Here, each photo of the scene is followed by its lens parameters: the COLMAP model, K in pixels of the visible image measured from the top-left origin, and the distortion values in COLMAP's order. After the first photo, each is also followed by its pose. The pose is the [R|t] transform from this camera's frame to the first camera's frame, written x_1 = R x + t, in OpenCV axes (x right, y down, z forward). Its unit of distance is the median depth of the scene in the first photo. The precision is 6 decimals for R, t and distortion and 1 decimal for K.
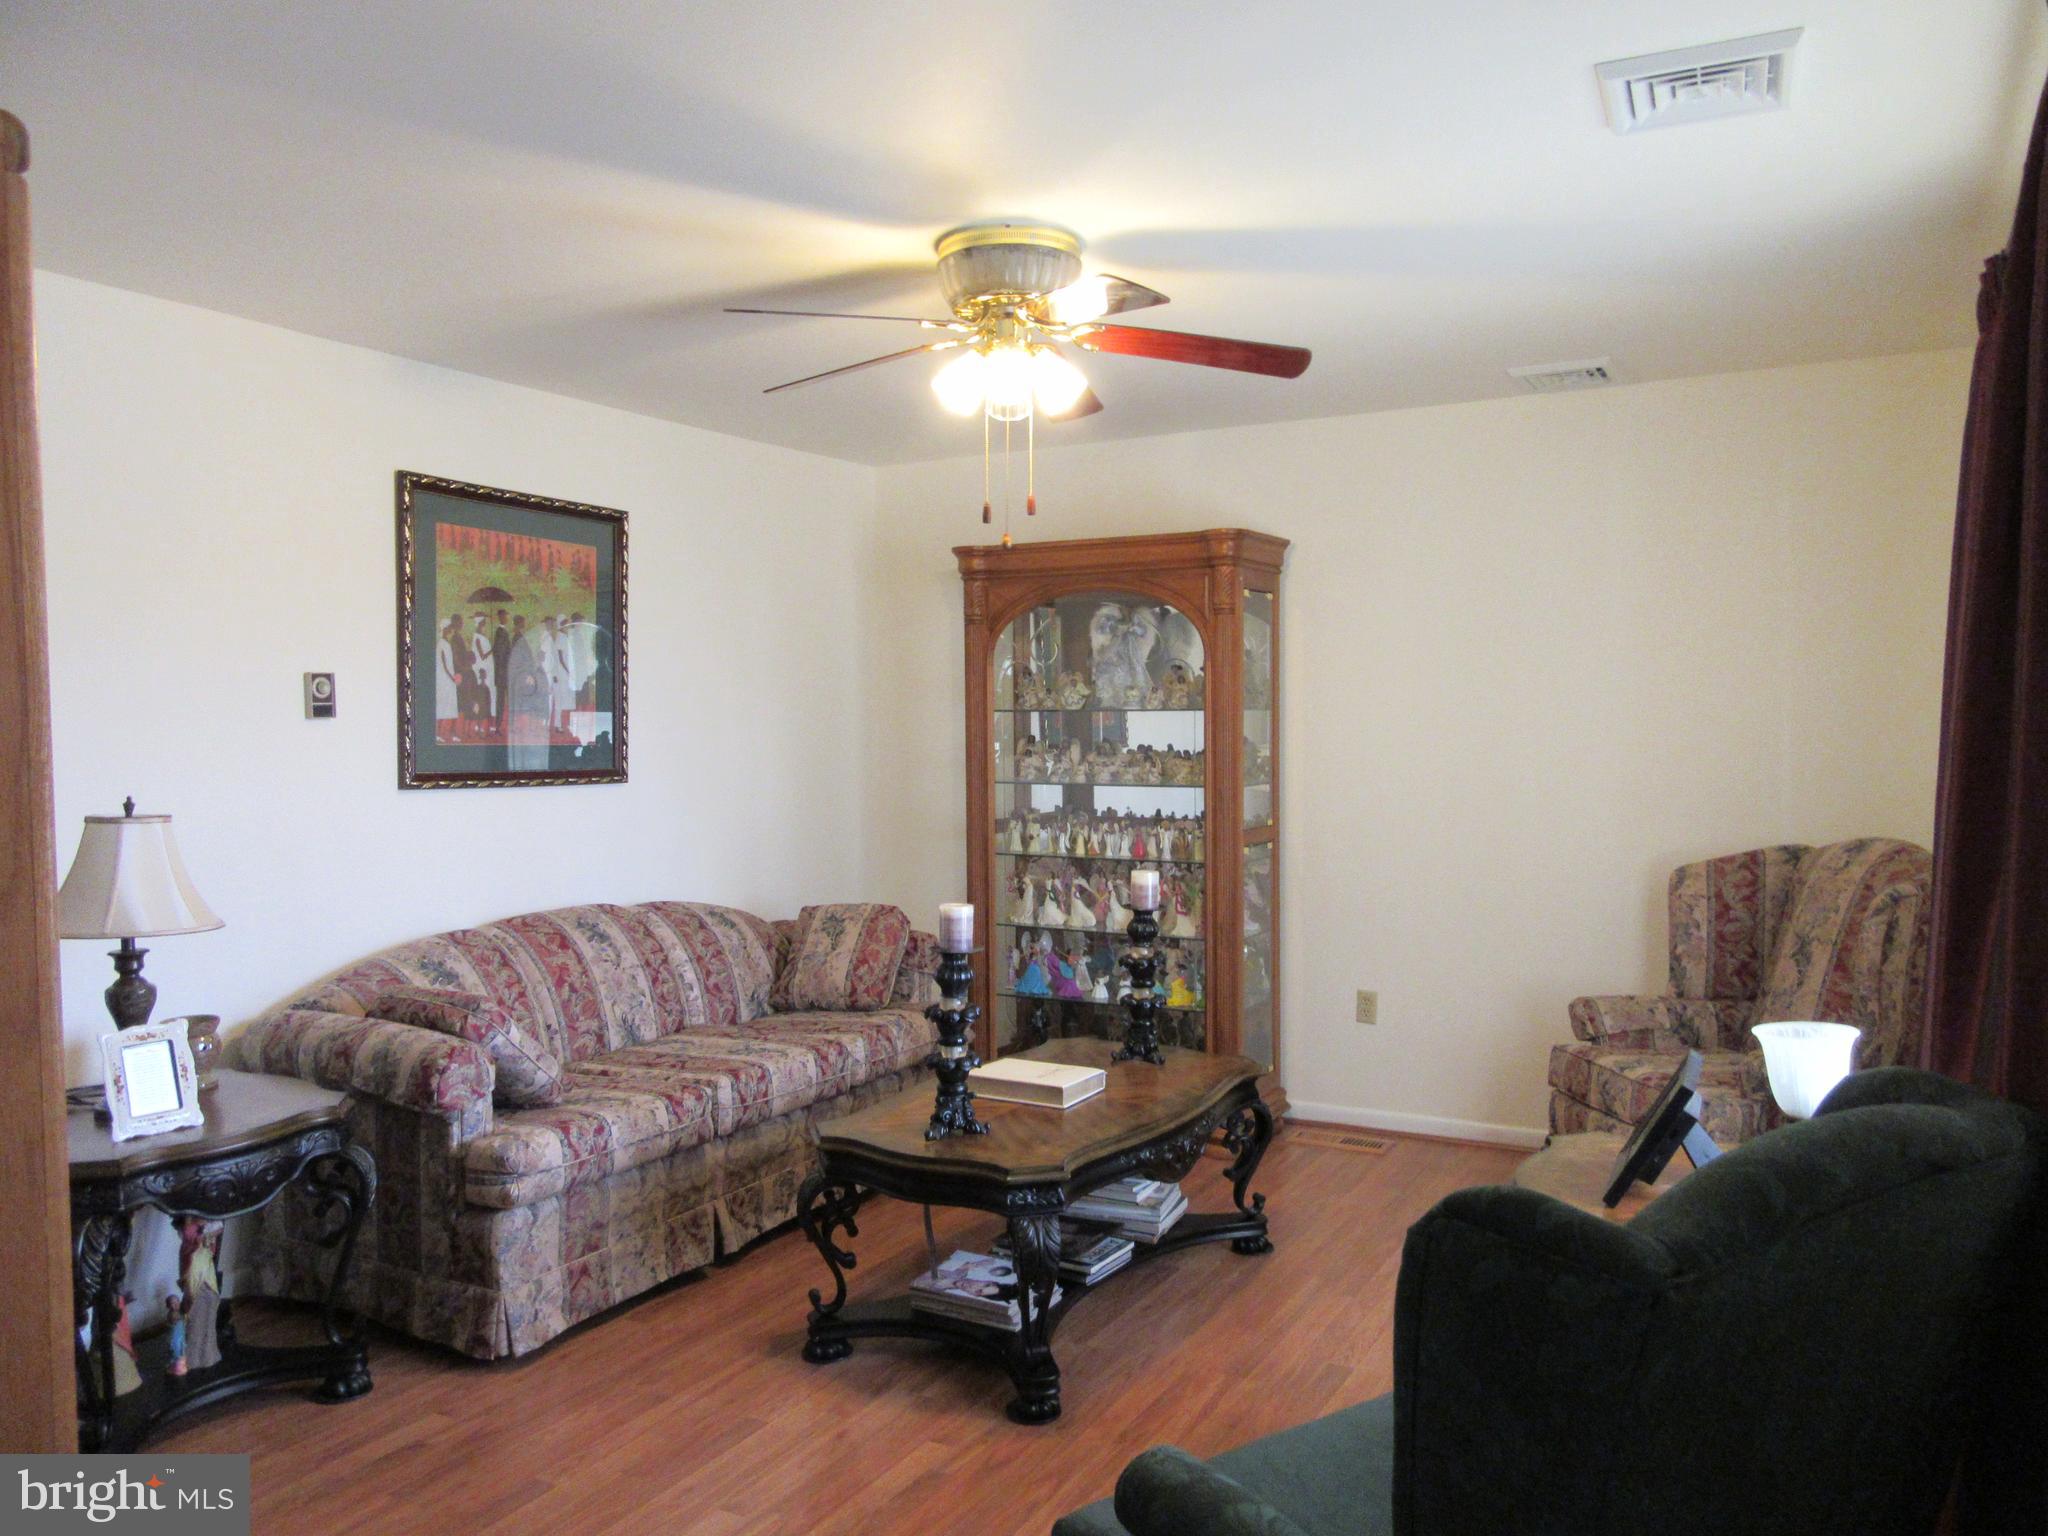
lens RADIAL K [[1522.7, 0, 1024.0], [0, 1522.7, 768.0], [0, 0, 1]] dist [0.003750, 0.002709]
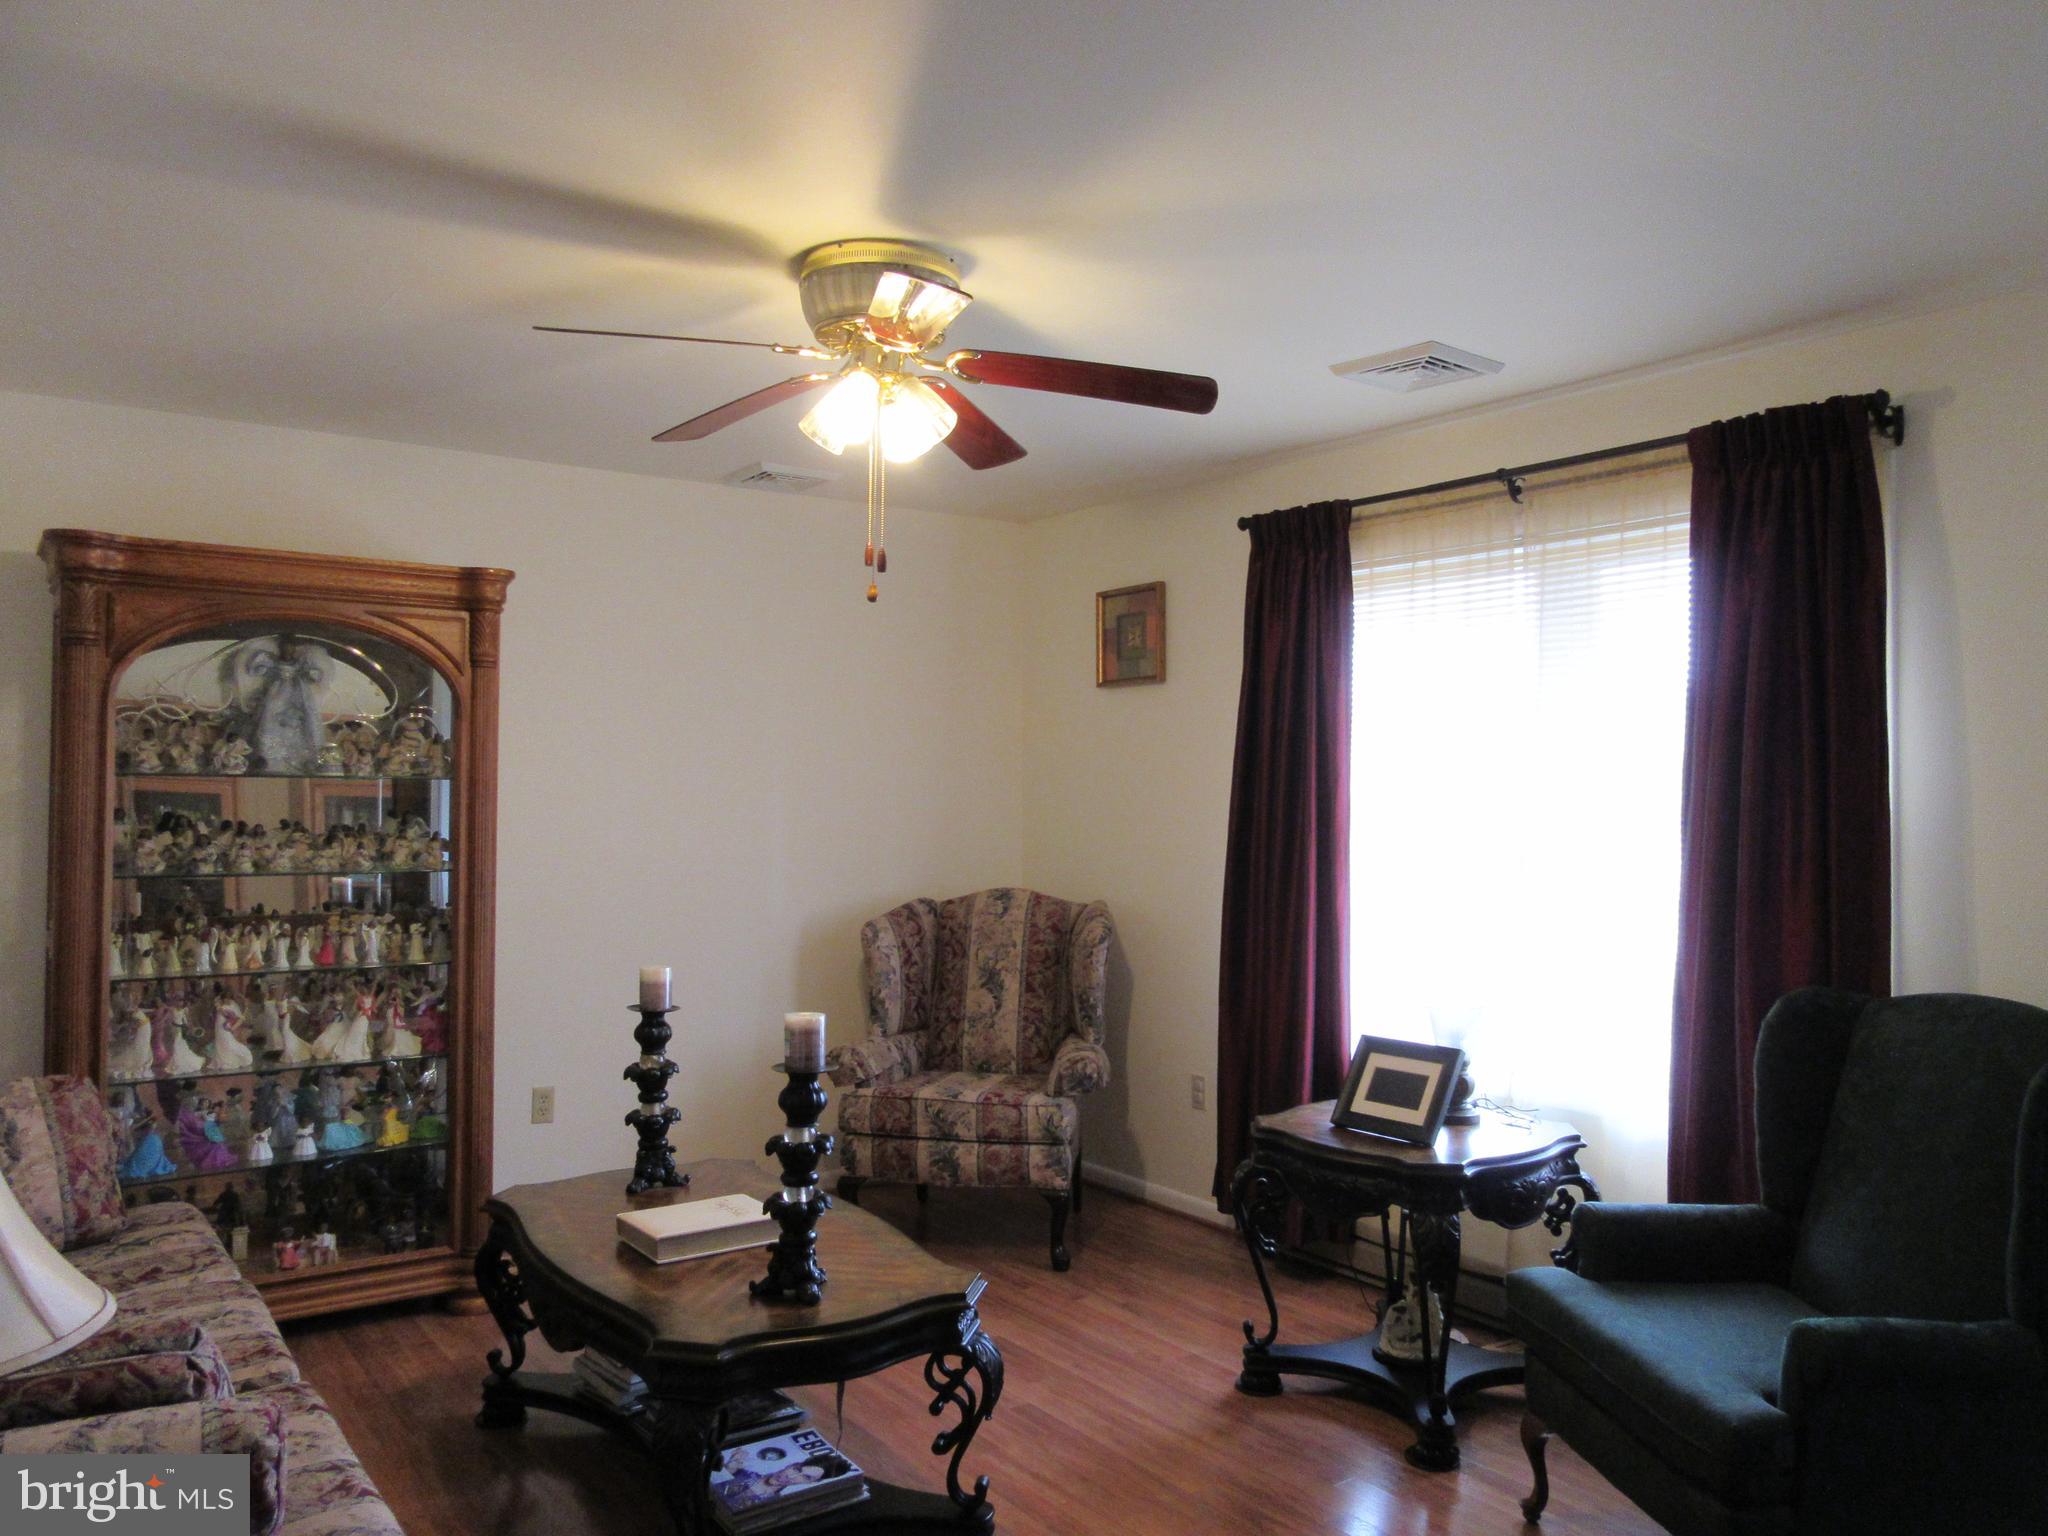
lens RADIAL K [[1522.7, 0, 1024.0], [0, 1522.7, 768.0], [0, 0, 1]] dist [0.003750, 0.002709]
pose [[0.414207, 0.024732, 0.909847, -0.589666], [0.020063, 0.999140, -0.036293, -0.008479], [-0.909962, 0.033287, 0.413354, 0.422743]]
